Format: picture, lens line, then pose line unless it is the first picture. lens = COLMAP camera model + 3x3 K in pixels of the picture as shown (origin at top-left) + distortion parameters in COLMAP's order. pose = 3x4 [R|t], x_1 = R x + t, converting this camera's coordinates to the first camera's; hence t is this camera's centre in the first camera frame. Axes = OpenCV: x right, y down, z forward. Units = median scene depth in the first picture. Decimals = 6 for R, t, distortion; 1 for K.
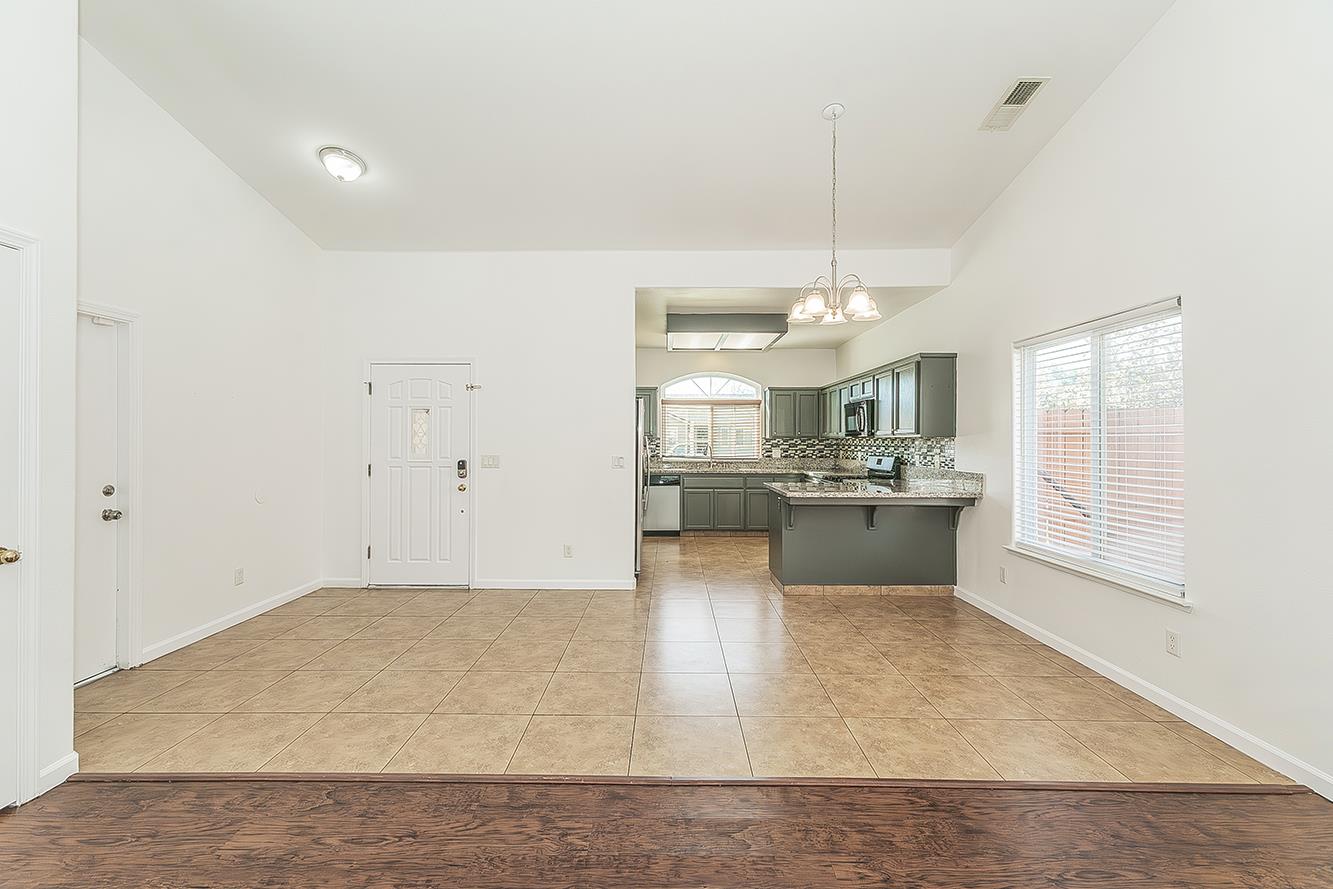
lens RADIAL K [[552.4, 0, 659.6], [0, 552.4, 436.2], [0, 0, 1]] dist [0.021655, 0.000565]
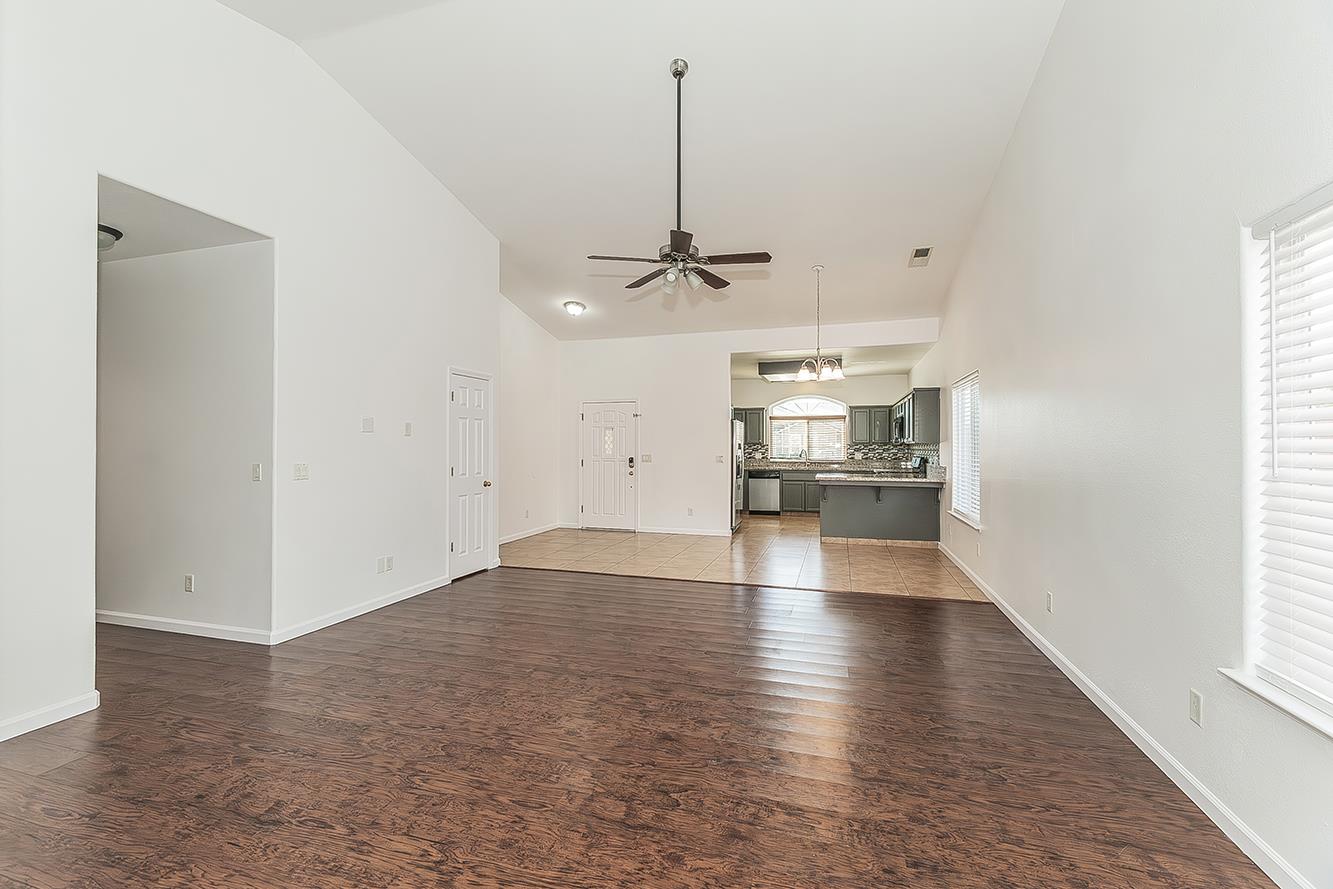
lens RADIAL K [[552.4, 0, 671.3], [0, 552.4, 441.7], [0, 0, 1]] dist [0.021655, 0.000565]
pose [[0.961395, -0.004273, -0.275138, 0.159960], [0.003301, 0.999987, -0.003995, 0.001062], [0.275151, 0.002932, 0.961397, -0.418199]]
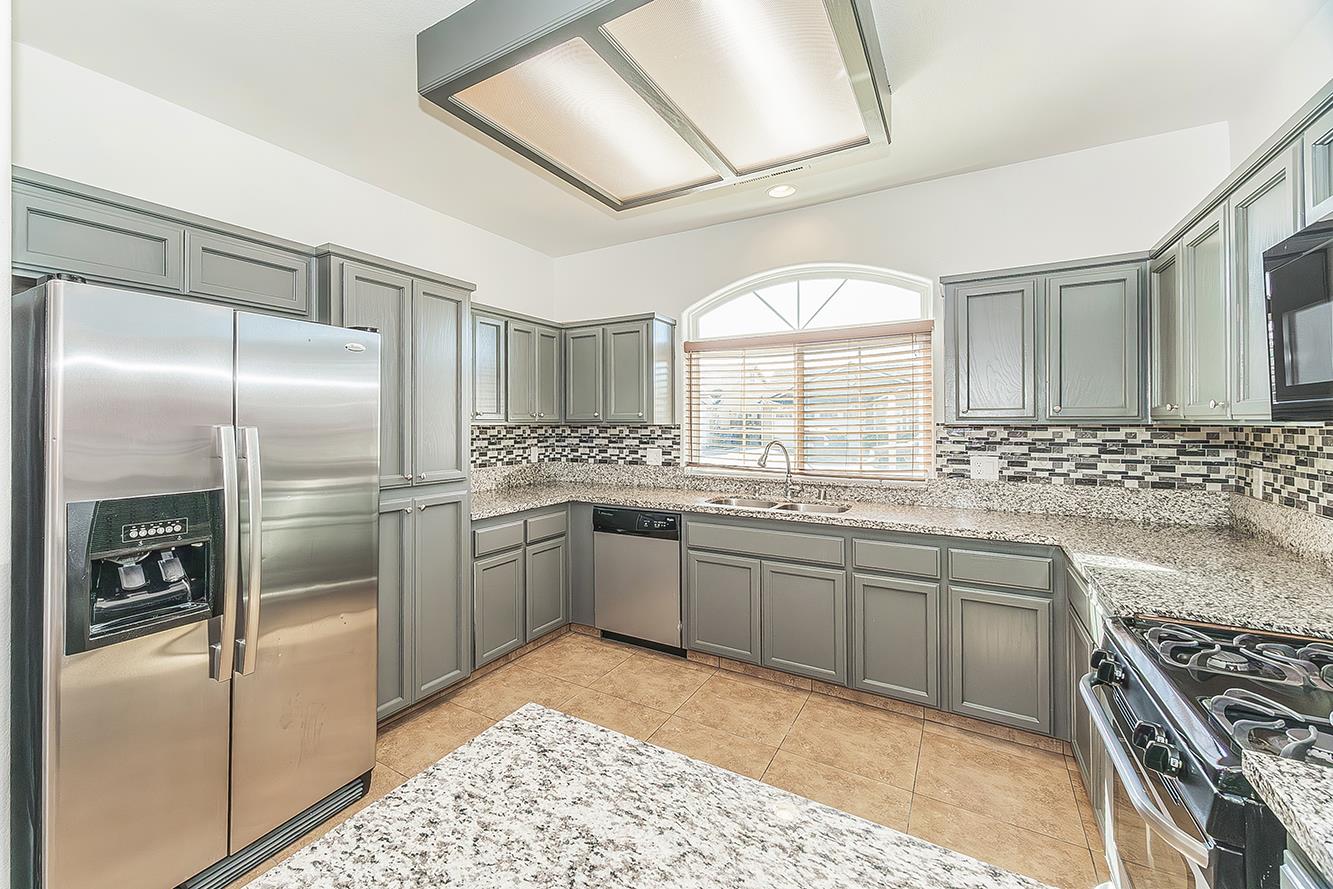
lens RADIAL K [[552.4, 0, 618.2], [0, 552.4, 417.0], [0, 0, 1]] dist [0.021655, 0.000565]
pose [[0.853856, -0.008144, -0.520445, 0.215779], [0.003447, 0.999944, -0.009992, 0.001349], [0.520497, 0.006737, 0.853837, 0.631292]]
